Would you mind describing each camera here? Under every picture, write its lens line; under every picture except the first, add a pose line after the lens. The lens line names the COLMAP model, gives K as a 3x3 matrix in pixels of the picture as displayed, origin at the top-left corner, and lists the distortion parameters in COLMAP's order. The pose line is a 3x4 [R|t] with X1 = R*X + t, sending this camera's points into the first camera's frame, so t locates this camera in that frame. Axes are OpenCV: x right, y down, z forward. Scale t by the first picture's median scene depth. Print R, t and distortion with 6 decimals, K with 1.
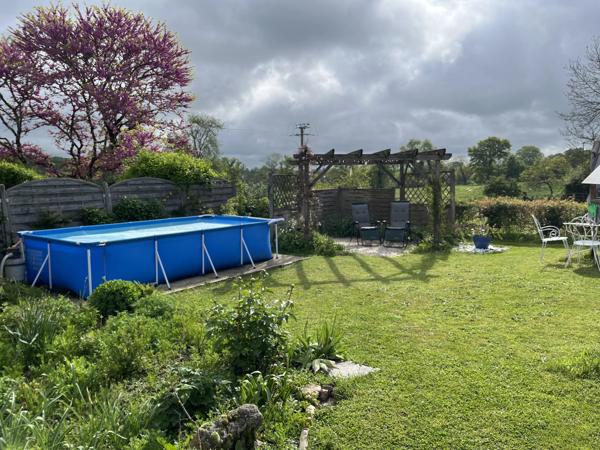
lens RADIAL K [[423.0, 0, 300.0], [0, 423.0, 225.0], [0, 0, 1]] dist [0.068378, -0.095741]
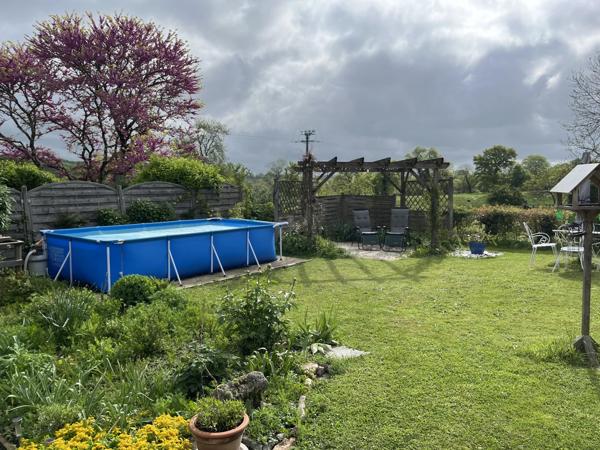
lens RADIAL K [[448.8, 0, 300.0], [0, 448.8, 225.0], [0, 0, 1]] dist [0.079698, -0.114787]
pose [[0.999827, 0.014806, -0.011259, 0.004510], [-0.015027, 0.999691, -0.019797, 0.013303], [0.010963, 0.019963, 0.999741, -0.118145]]
